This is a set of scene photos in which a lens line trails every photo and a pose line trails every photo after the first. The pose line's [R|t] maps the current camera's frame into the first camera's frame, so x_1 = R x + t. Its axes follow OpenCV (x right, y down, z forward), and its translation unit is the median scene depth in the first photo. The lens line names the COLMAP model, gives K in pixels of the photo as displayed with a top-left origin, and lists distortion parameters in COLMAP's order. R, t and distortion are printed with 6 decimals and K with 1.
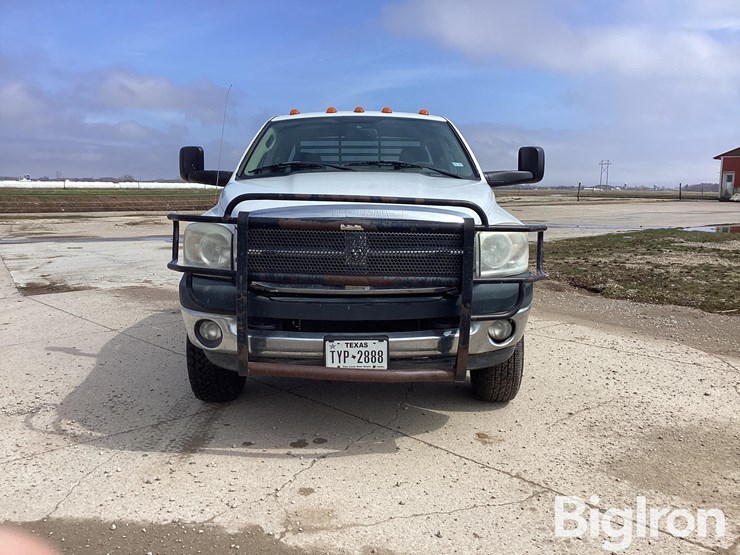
lens RADIAL K [[671.0, 0, 370.0], [0, 671.0, 277.5], [0, 0, 1]] dist [0.110856, -0.224854]
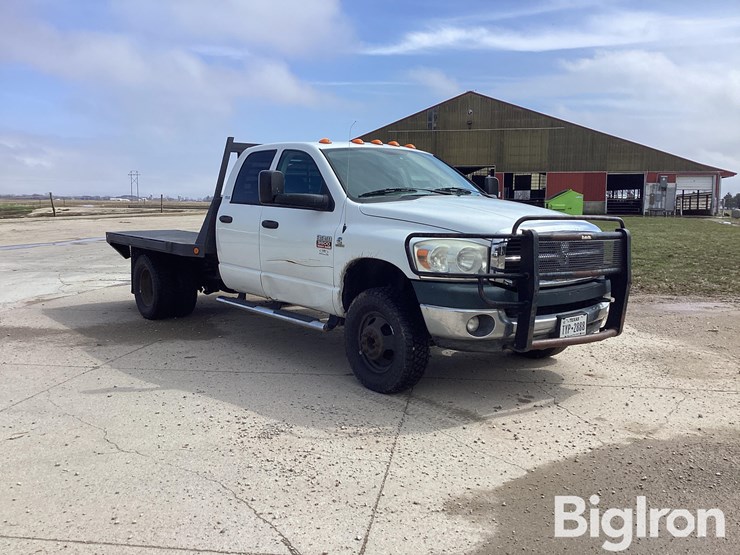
lens RADIAL K [[666.9, 0, 370.0], [0, 666.9, 277.5], [0, 0, 1]] dist [0.111216, -0.218349]
pose [[0.781009, -0.072453, 0.620303, -1.003320], [0.081383, 0.996585, 0.013936, -0.035785], [-0.619194, 0.039598, 0.784239, 0.115007]]
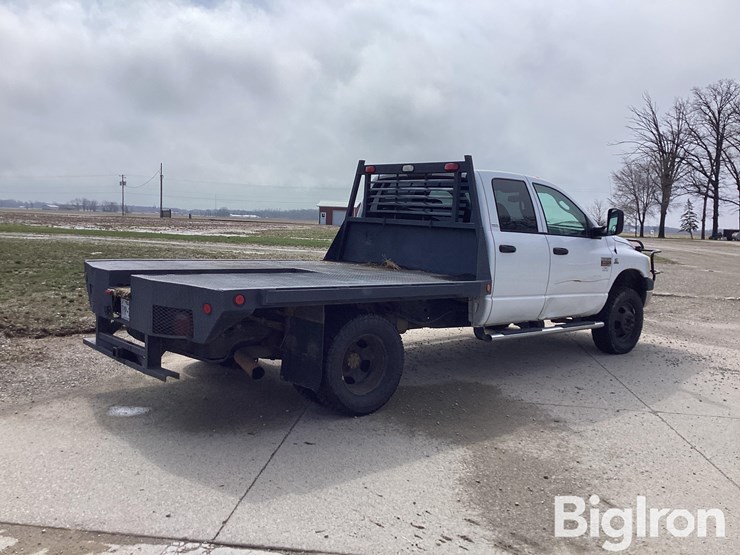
lens RADIAL K [[666.9, 0, 370.0], [0, 666.9, 277.5], [0, 0, 1]] dist [0.111216, -0.218349]
pose [[-0.657075, -0.098943, 0.747304, -1.191818], [0.054304, 0.982560, 0.177838, -0.403013], [-0.751867, 0.157435, -0.640242, 2.800642]]
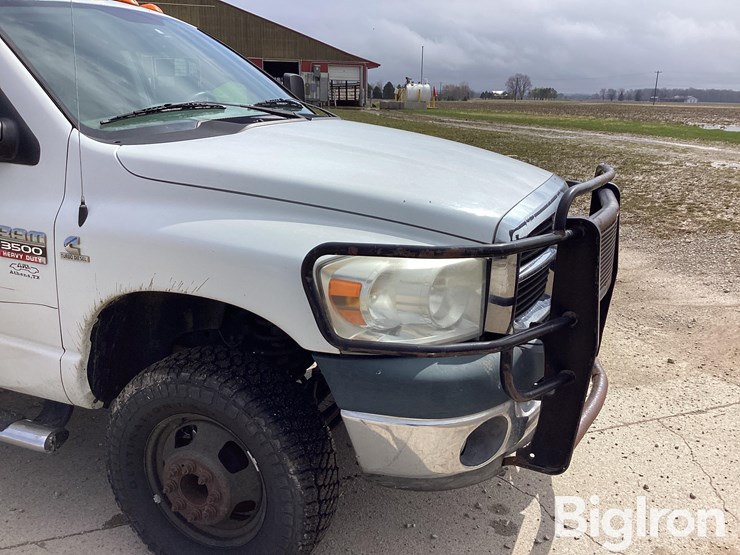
lens RADIAL K [[671.0, 0, 370.0], [0, 671.0, 277.5], [0, 0, 1]] dist [0.110856, -0.224854]
pose [[0.378875, -0.245015, 0.892425, -0.632930], [0.106120, 0.969458, 0.221111, -0.155672], [-0.919343, 0.010931, 0.393304, 0.735499]]
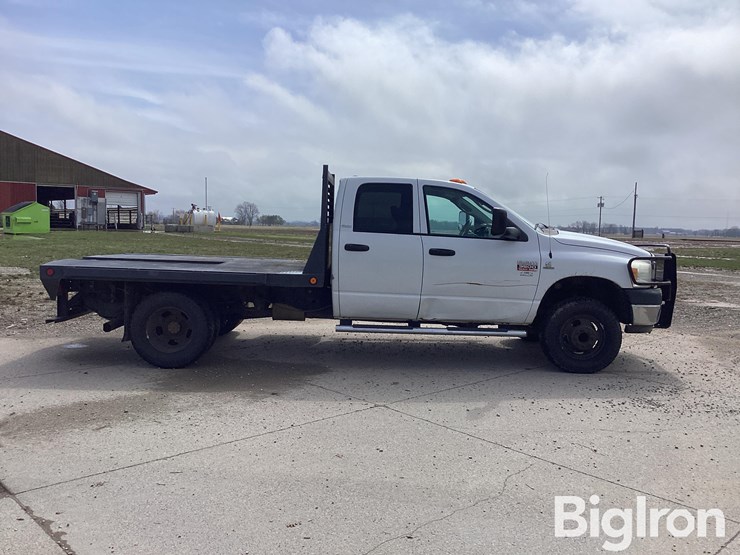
lens RADIAL K [[671.0, 0, 370.0], [0, 671.0, 277.5], [0, 0, 1]] dist [0.110856, -0.224854]
pose [[-0.006531, -0.086540, 0.996227, -1.903256], [0.105103, 0.990671, 0.086747, -0.248155], [-0.994440, 0.105273, 0.002625, 1.562292]]
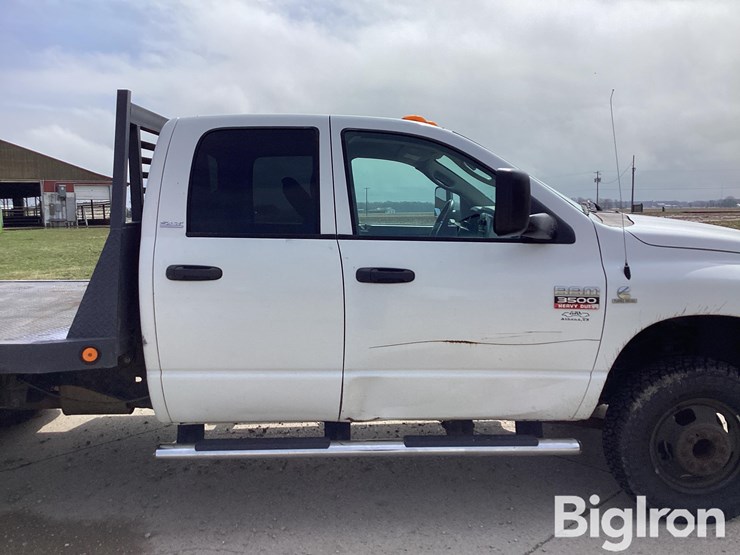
lens RADIAL K [[666.9, 0, 370.0], [0, 666.9, 277.5], [0, 0, 1]] dist [0.111216, -0.218349]
pose [[-0.012994, -0.109286, 0.993925, -0.990666], [0.144465, 0.983375, 0.110015, -0.228813], [-0.989425, 0.145017, 0.003011, 1.400302]]
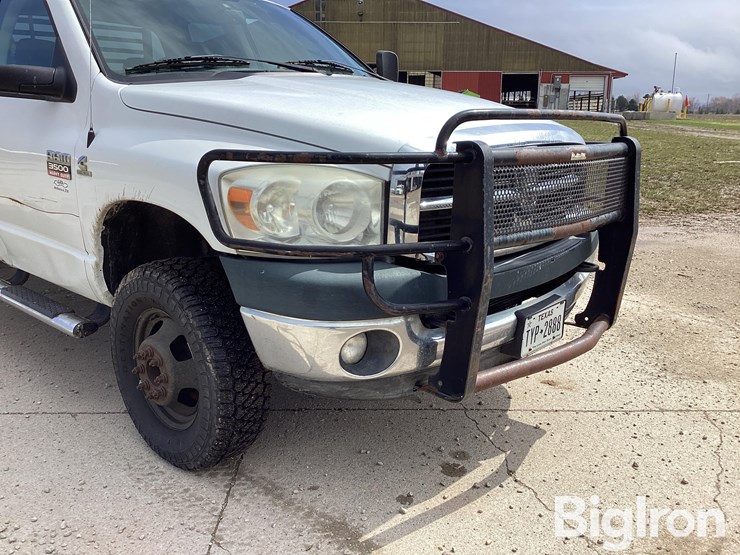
lens RADIAL K [[671.0, 0, 370.0], [0, 671.0, 277.5], [0, 0, 1]] dist [0.110856, -0.224854]
pose [[0.674161, -0.184066, 0.715281, -0.552450], [0.092581, 0.981870, 0.165410, -0.067404], [-0.732759, -0.045292, 0.678980, 0.511816]]
